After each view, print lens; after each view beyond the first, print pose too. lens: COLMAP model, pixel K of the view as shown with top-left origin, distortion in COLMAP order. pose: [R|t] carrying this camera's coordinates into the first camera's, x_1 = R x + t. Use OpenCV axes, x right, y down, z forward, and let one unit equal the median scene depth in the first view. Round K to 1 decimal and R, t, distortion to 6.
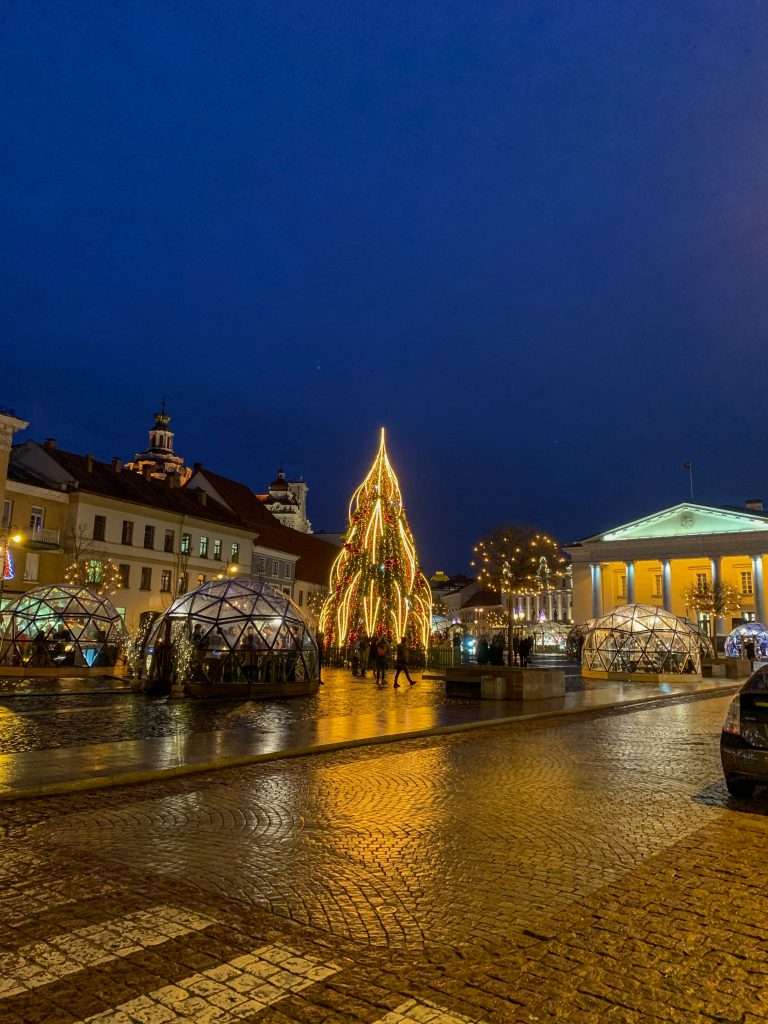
lens RADIAL K [[744.8, 0, 384.0], [0, 744.8, 512.0], [0, 0, 1]] dist [0.035779, -0.000693]
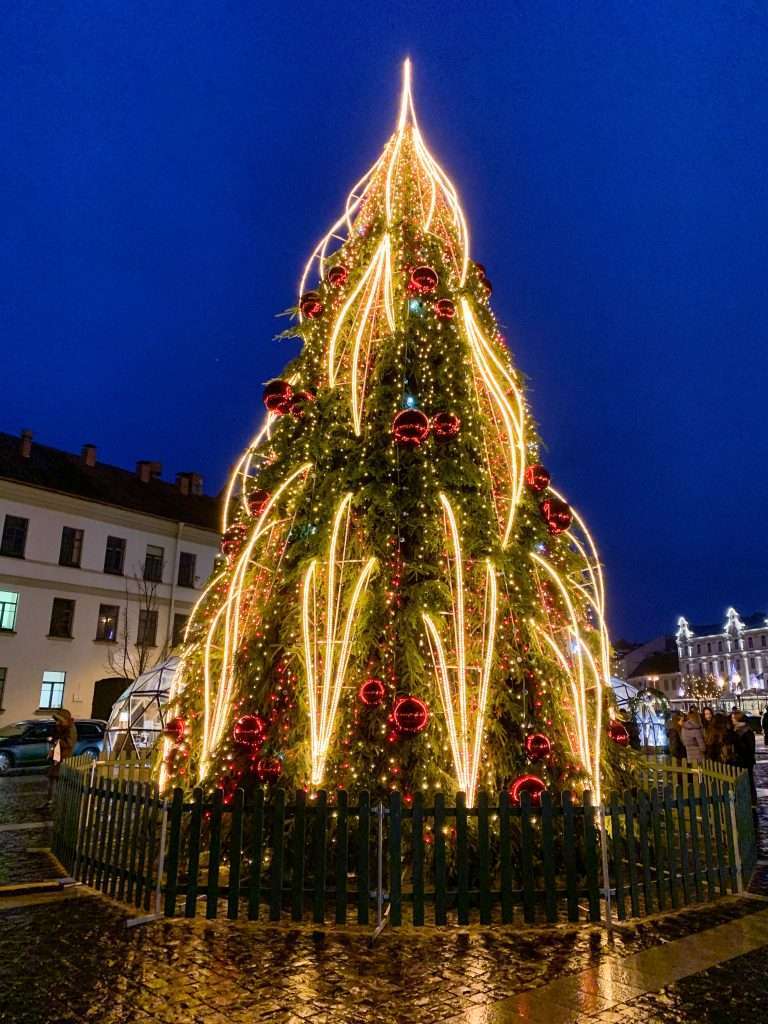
lens RADIAL K [[773.8, 0, 384.0], [0, 773.8, 512.0], [0, 0, 1]] dist [0.001179, -0.000603]
pose [[0.981547, -0.057939, -0.182234, 0.040391], [0.041407, 0.994781, -0.093252, 0.116915], [0.186686, 0.083985, 0.978823, 0.723637]]
